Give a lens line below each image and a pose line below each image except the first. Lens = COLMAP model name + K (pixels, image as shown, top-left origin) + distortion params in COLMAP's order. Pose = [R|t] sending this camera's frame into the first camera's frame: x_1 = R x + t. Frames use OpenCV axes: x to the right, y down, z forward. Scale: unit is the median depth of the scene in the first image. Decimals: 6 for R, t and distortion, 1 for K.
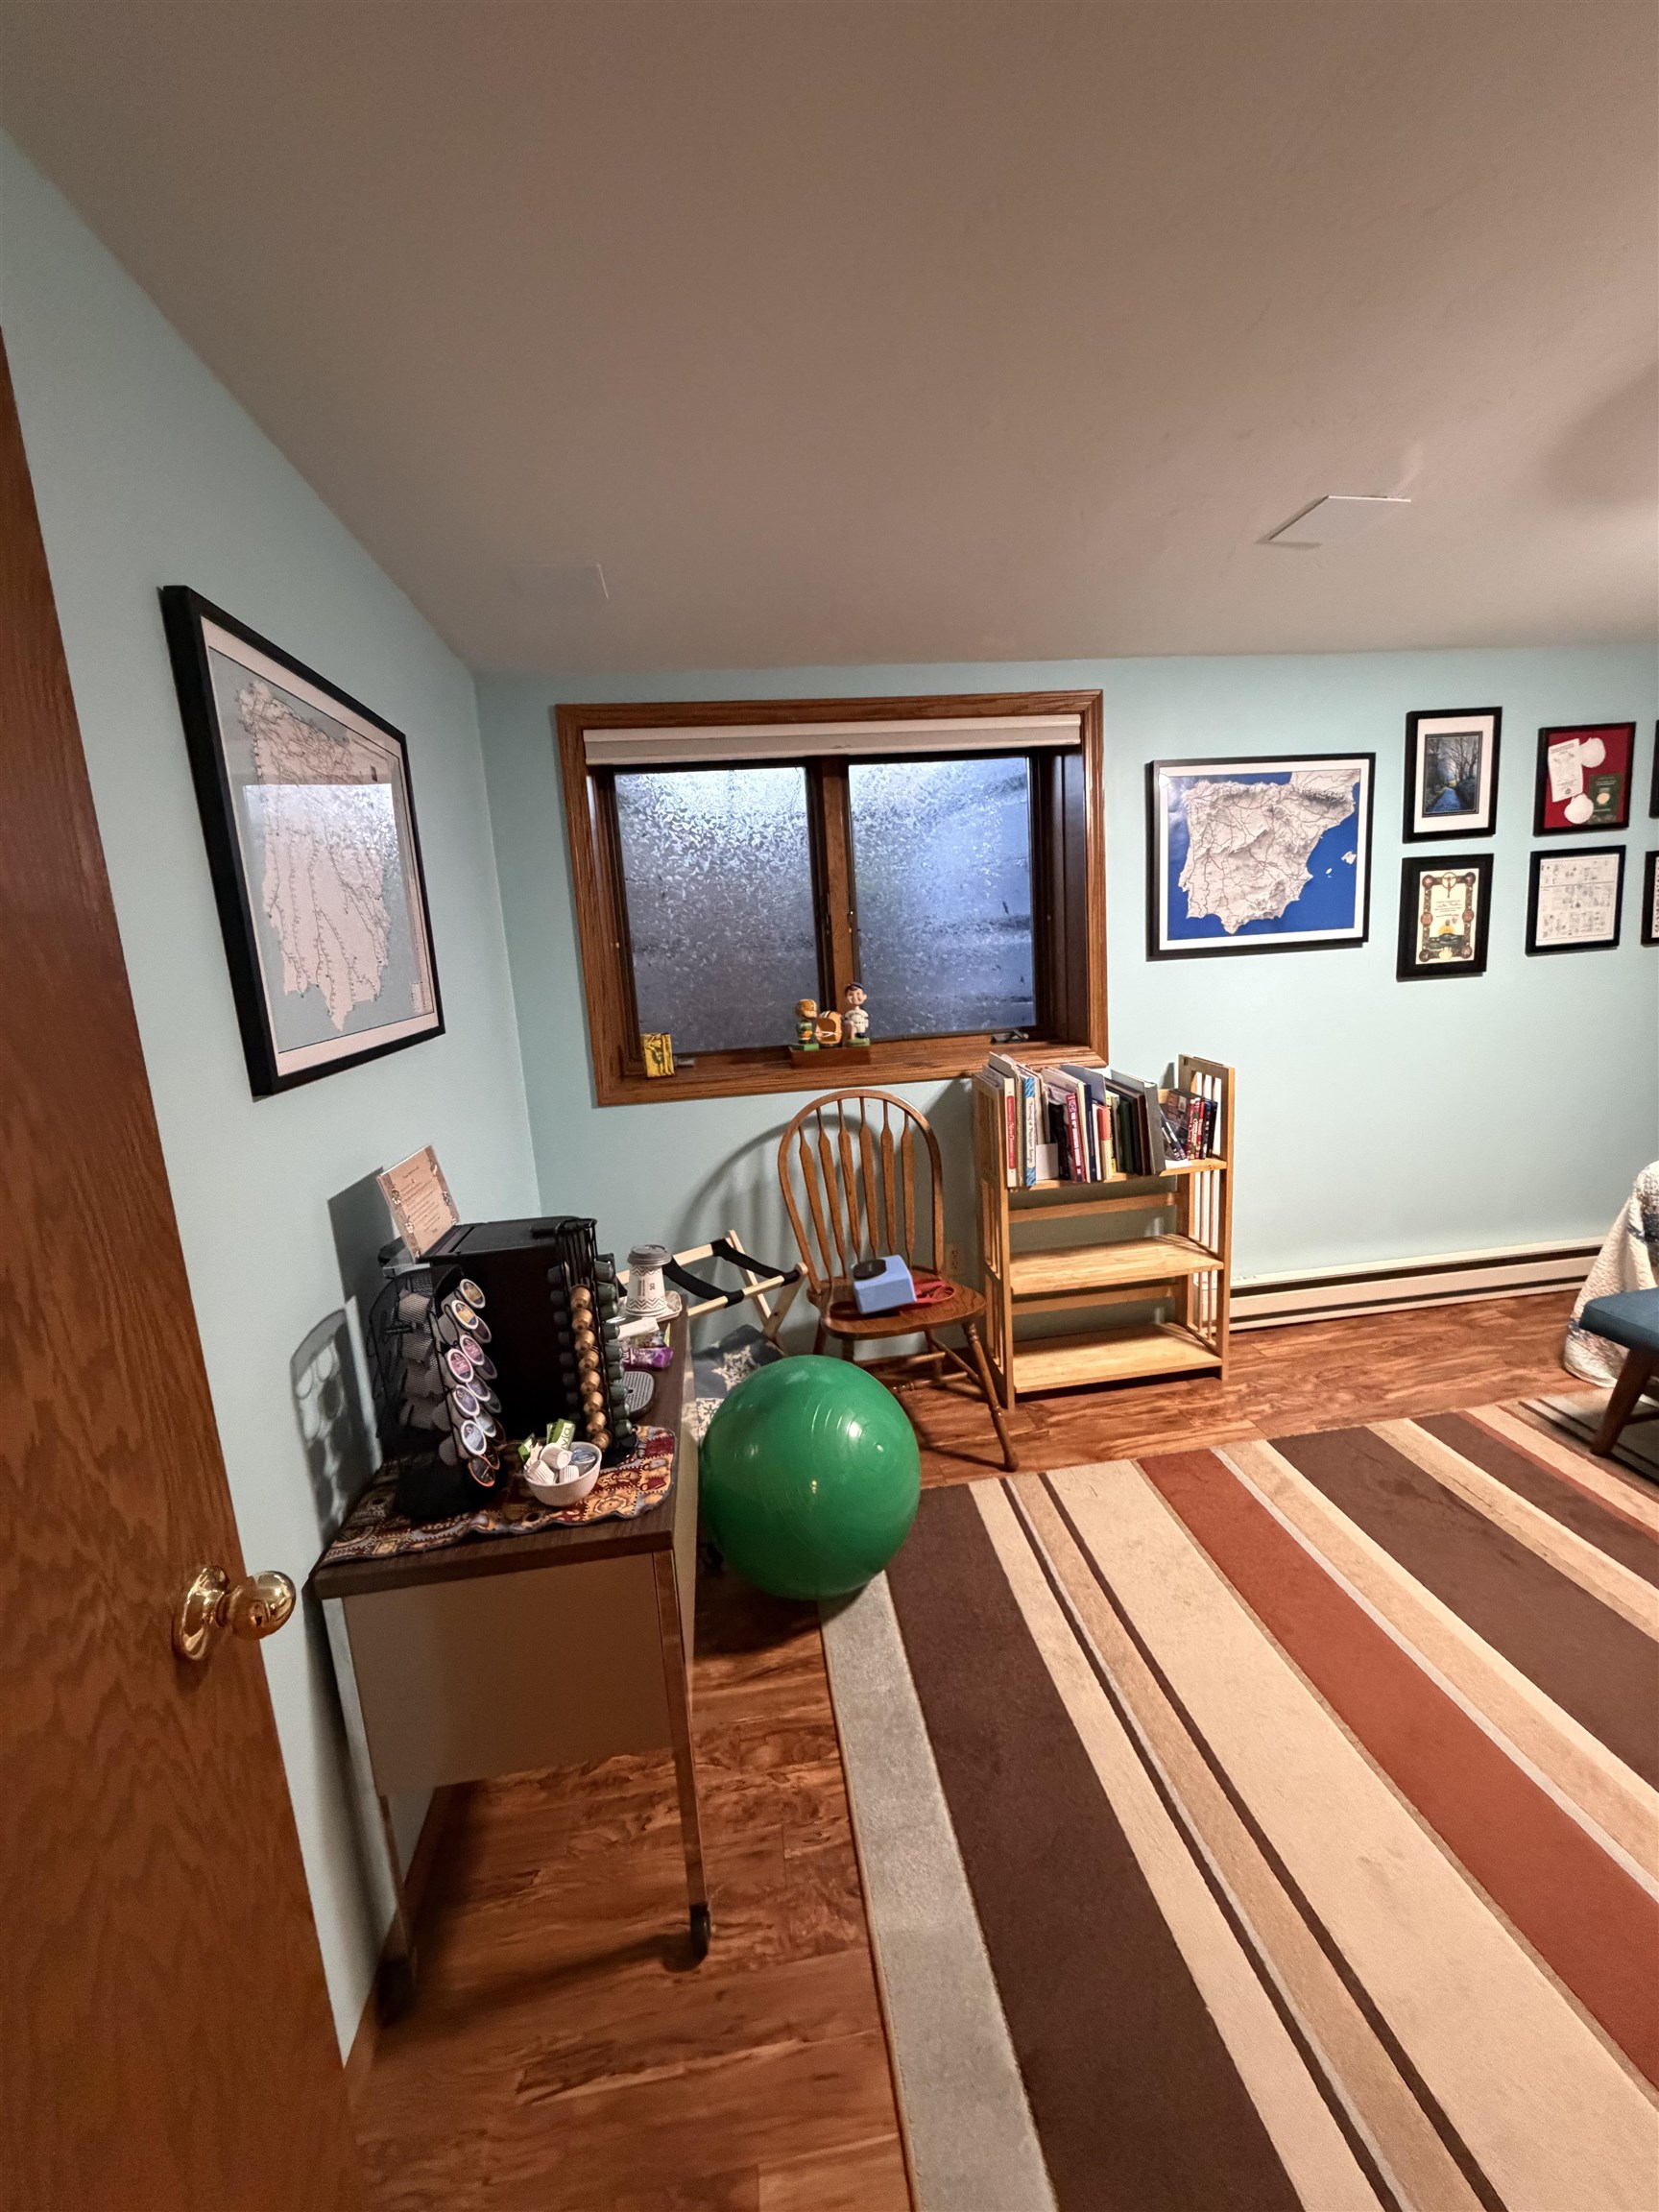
lens RADIAL K [[877.5, 0, 829.5], [0, 877.5, 1101.2], [0, 0, 1]] dist [-0.004127, 0.000591]
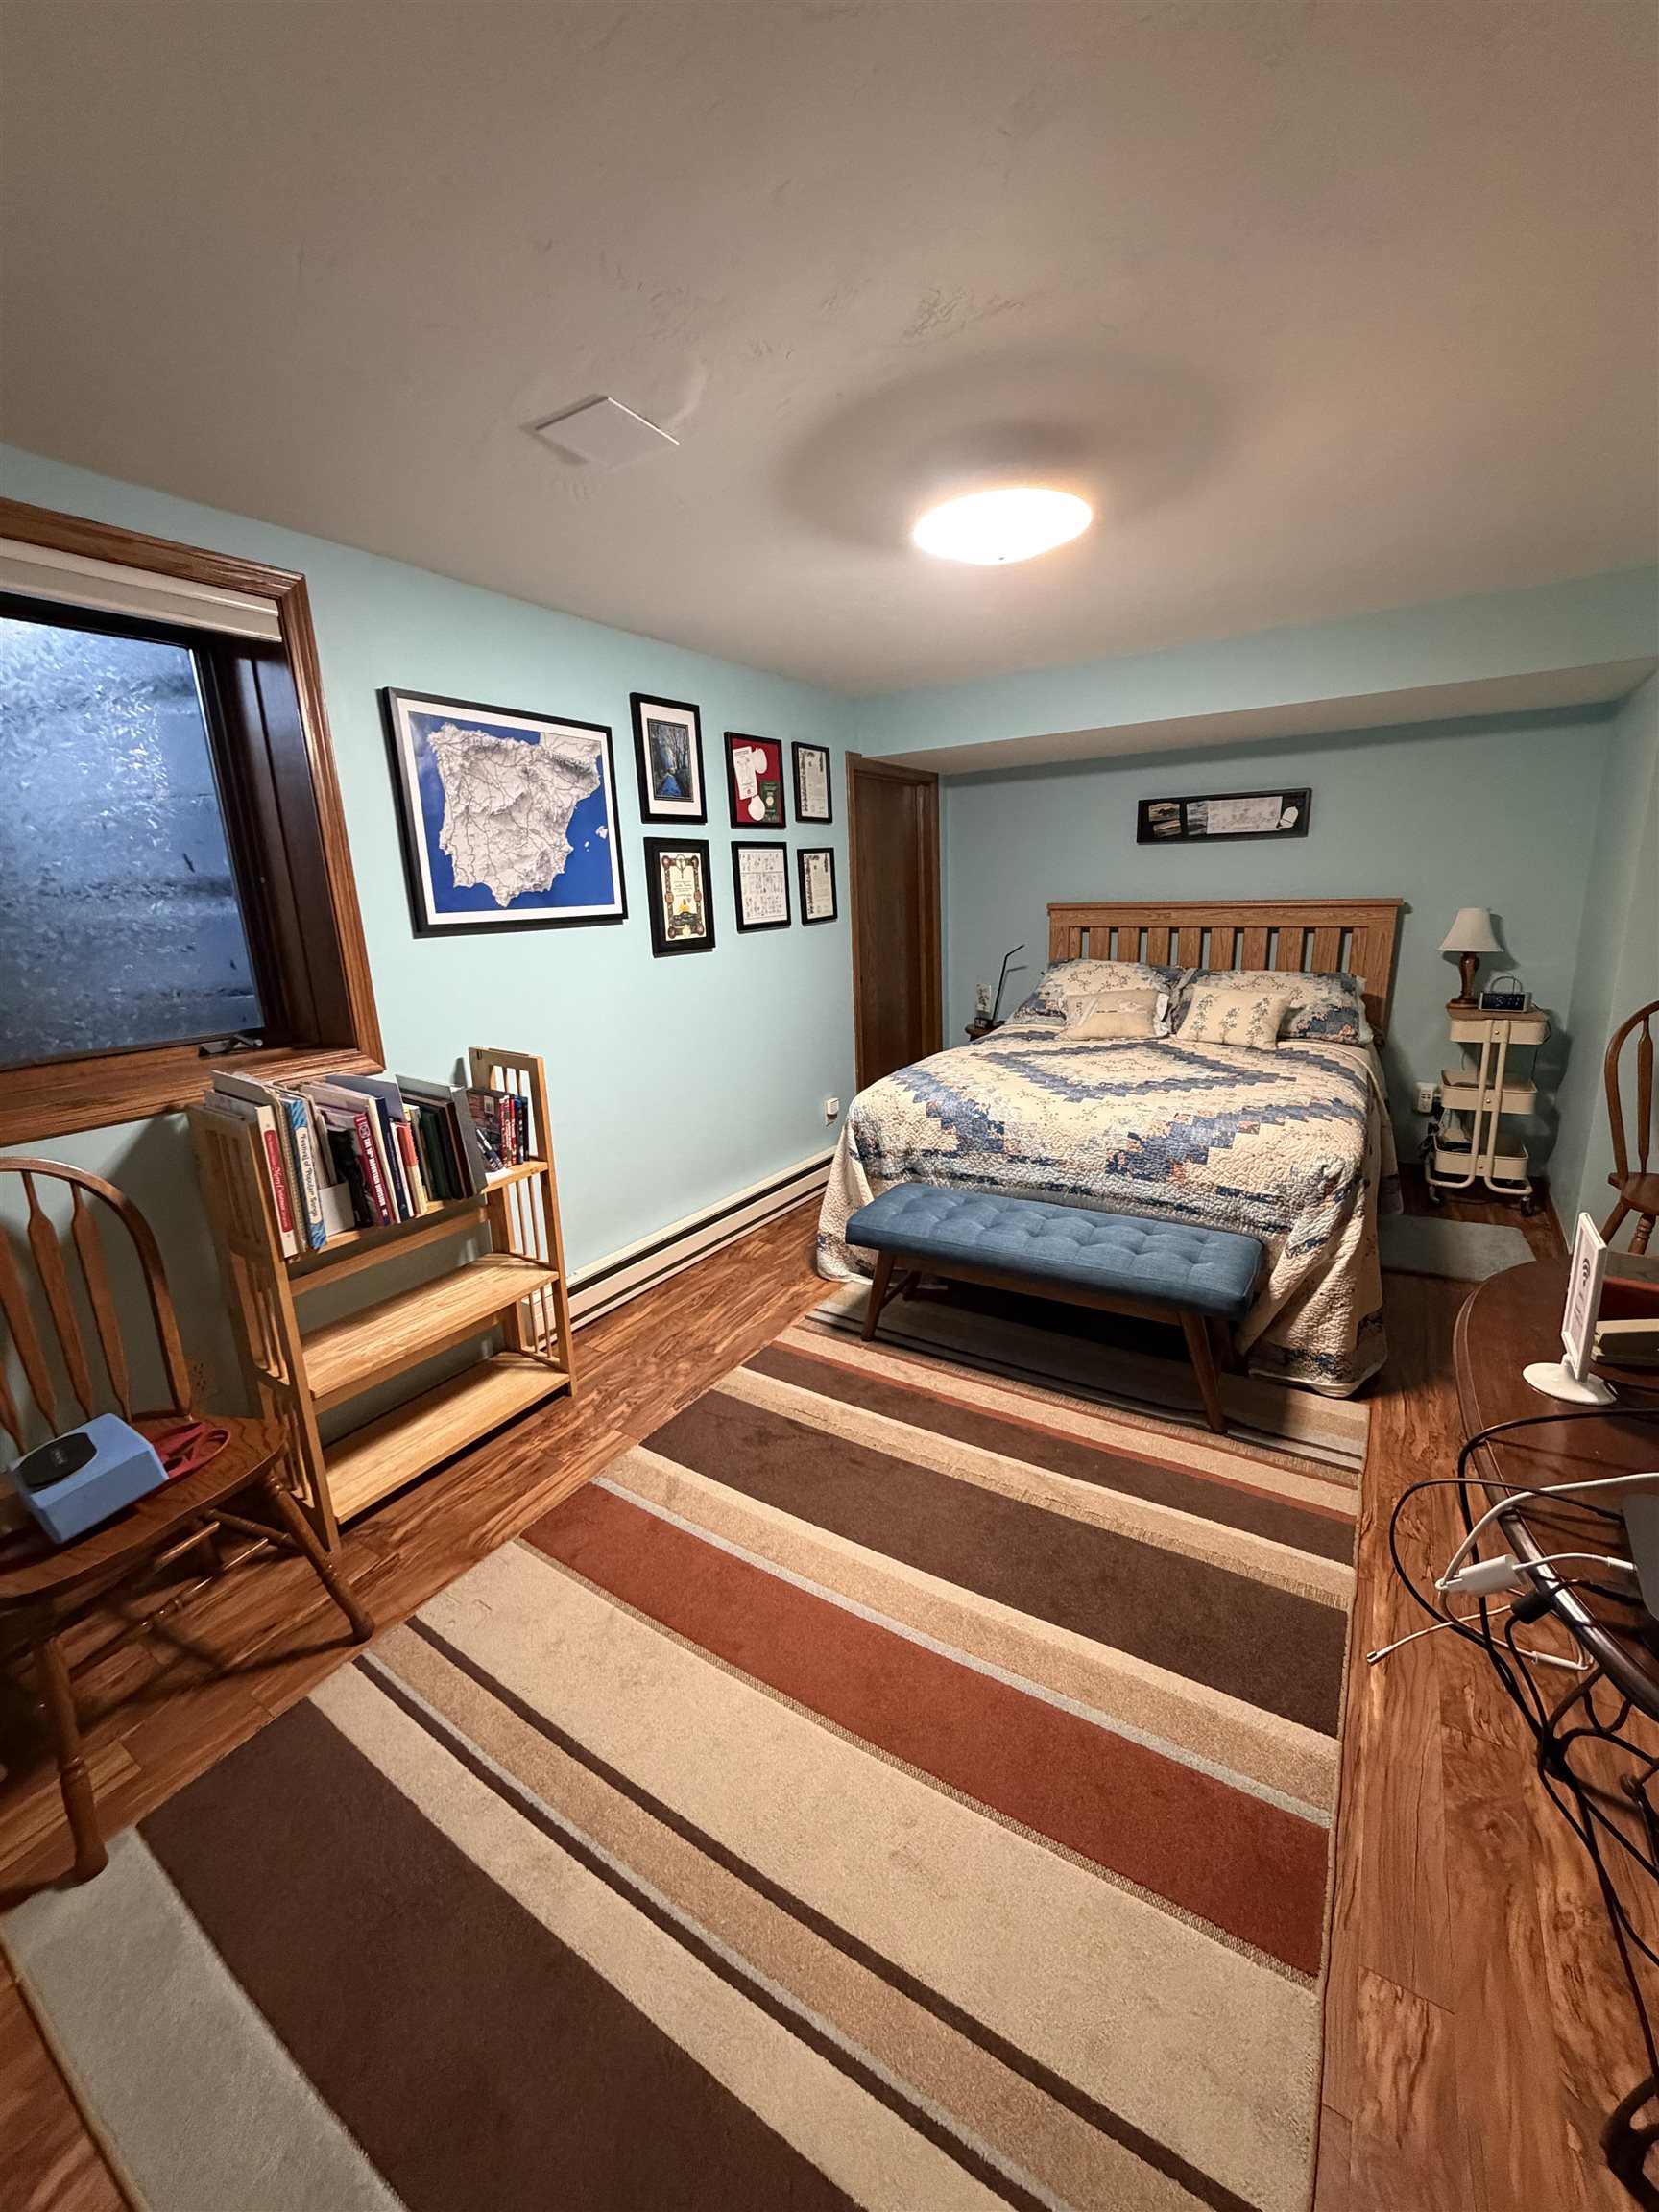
lens RADIAL K [[877.5, 0, 831.0], [0, 877.5, 1099.4], [0, 0, 1]] dist [-0.004127, 0.000591]
pose [[0.644499, -0.139960, 0.751686, -0.023938], [0.127693, 0.989000, 0.074661, -0.023062], [-0.753867, 0.047866, 0.655282, 0.183655]]
